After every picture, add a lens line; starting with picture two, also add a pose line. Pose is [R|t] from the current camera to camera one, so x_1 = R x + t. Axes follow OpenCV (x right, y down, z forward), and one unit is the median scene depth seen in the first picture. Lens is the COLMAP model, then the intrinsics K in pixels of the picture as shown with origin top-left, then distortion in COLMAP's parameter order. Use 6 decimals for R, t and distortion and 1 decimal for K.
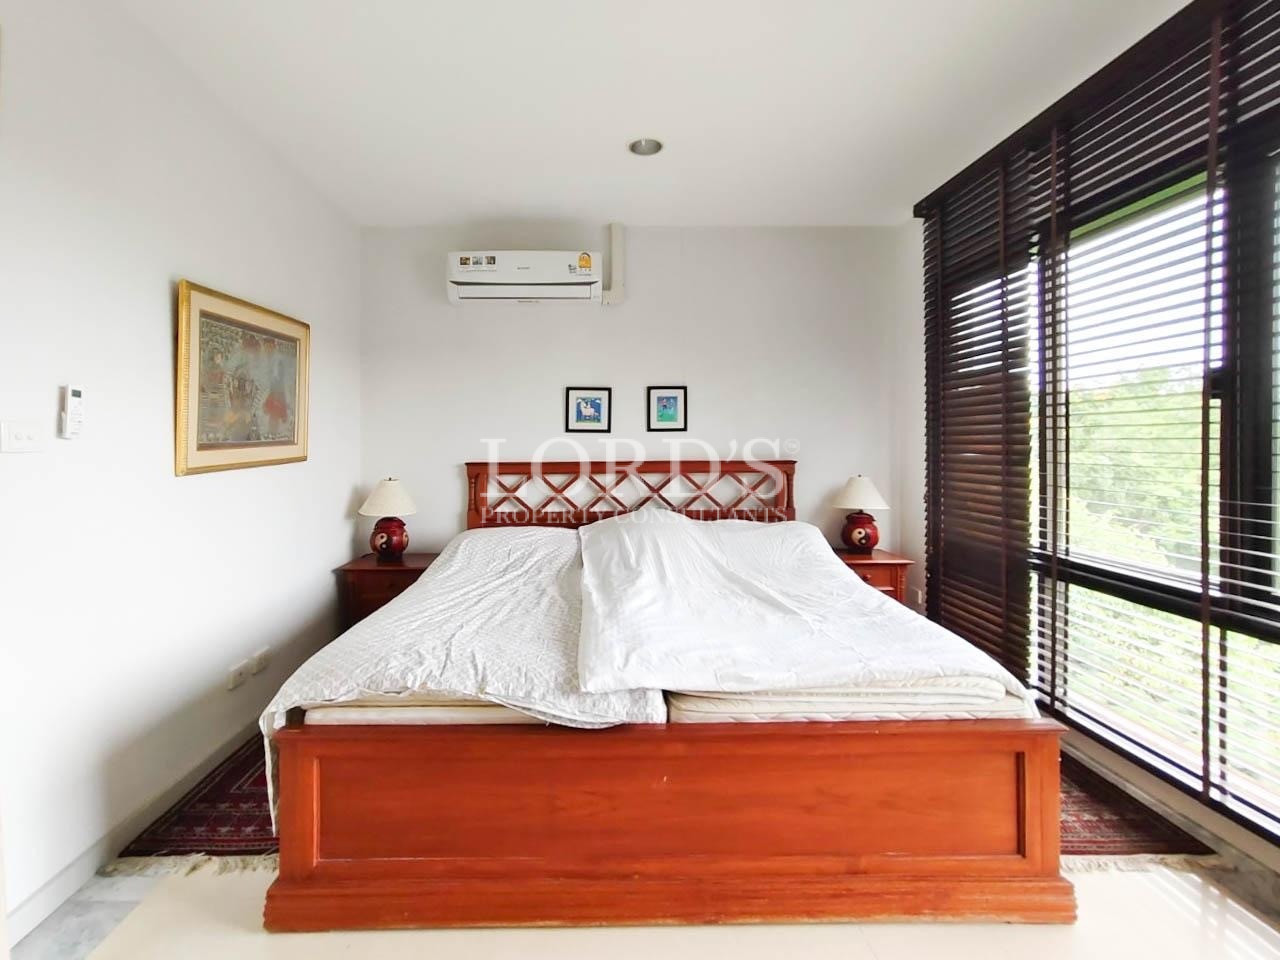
lens RADIAL K [[626.9, 0, 639.9], [0, 626.9, 489.0], [0, 0, 1]] dist [-0.019906, 0.016126]
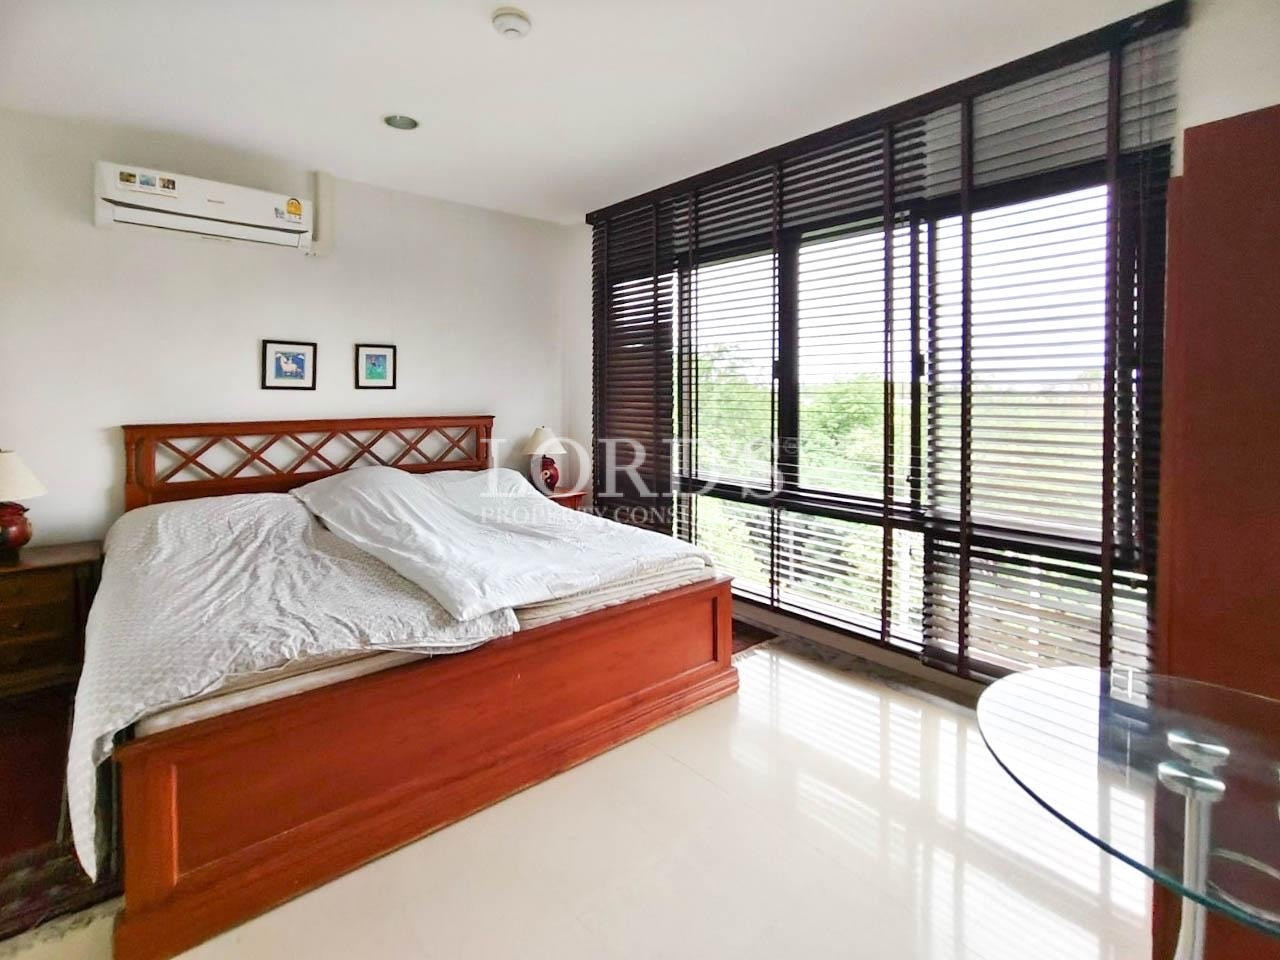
lens RADIAL K [[638.1, 0, 644.3], [0, 638.1, 467.1], [0, 0, 1]] dist [0.000142, 0.002322]
pose [[0.758417, -0.071286, 0.647859, -0.400410], [0.038224, 0.997155, 0.064973, -0.021481], [-0.650648, -0.024513, 0.758984, -0.091720]]
